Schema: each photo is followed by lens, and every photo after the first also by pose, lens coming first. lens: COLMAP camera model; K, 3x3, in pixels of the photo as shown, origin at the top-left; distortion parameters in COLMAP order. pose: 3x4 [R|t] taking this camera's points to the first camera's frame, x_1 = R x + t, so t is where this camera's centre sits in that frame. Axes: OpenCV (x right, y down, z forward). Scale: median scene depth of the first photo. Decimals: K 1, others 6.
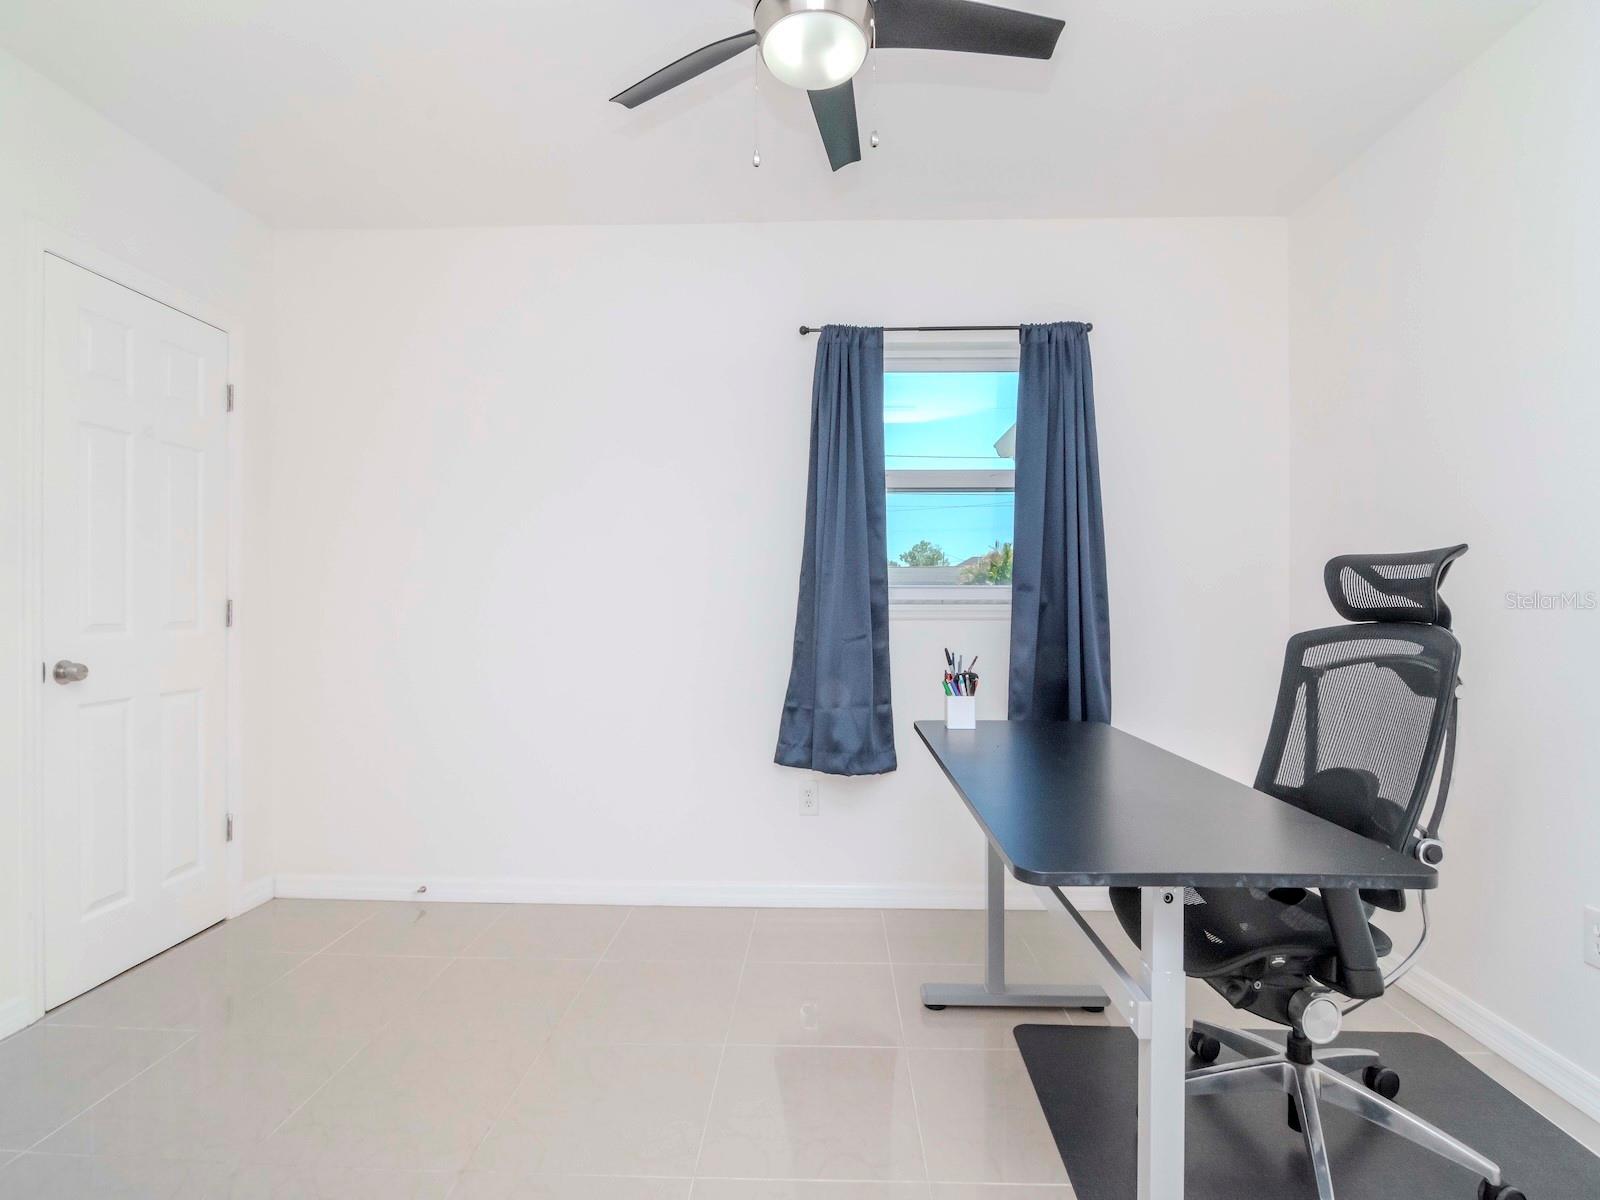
lens RADIAL K [[786.1, 0, 801.5], [0, 786.1, 599.9], [0, 0, 1]] dist [-0.006054, -0.003606]
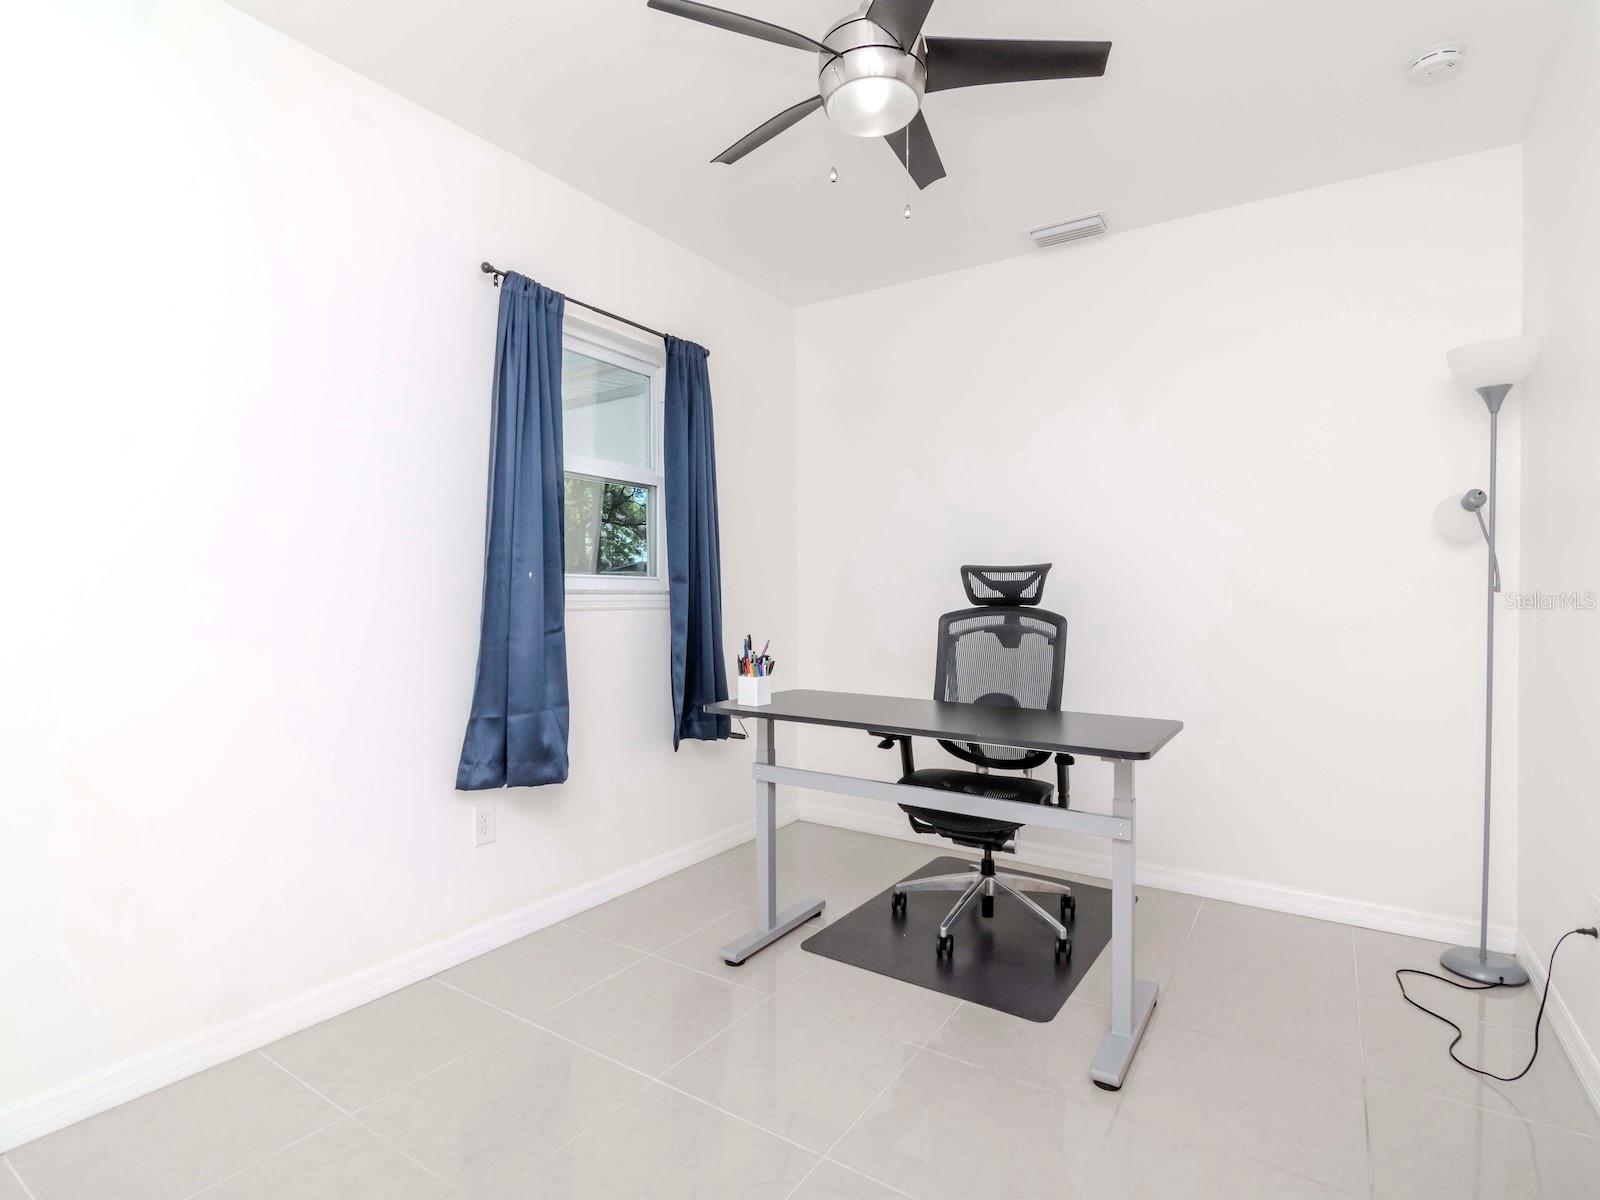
lens RADIAL K [[786.1, 0, 854.6], [0, 786.1, 596.8], [0, 0, 1]] dist [-0.006054, -0.003606]
pose [[0.507224, -0.001015, 0.861814, -0.528485], [-0.006687, 0.999965, 0.005113, 0.001249], [-0.861789, -0.008356, 0.507199, 0.237760]]
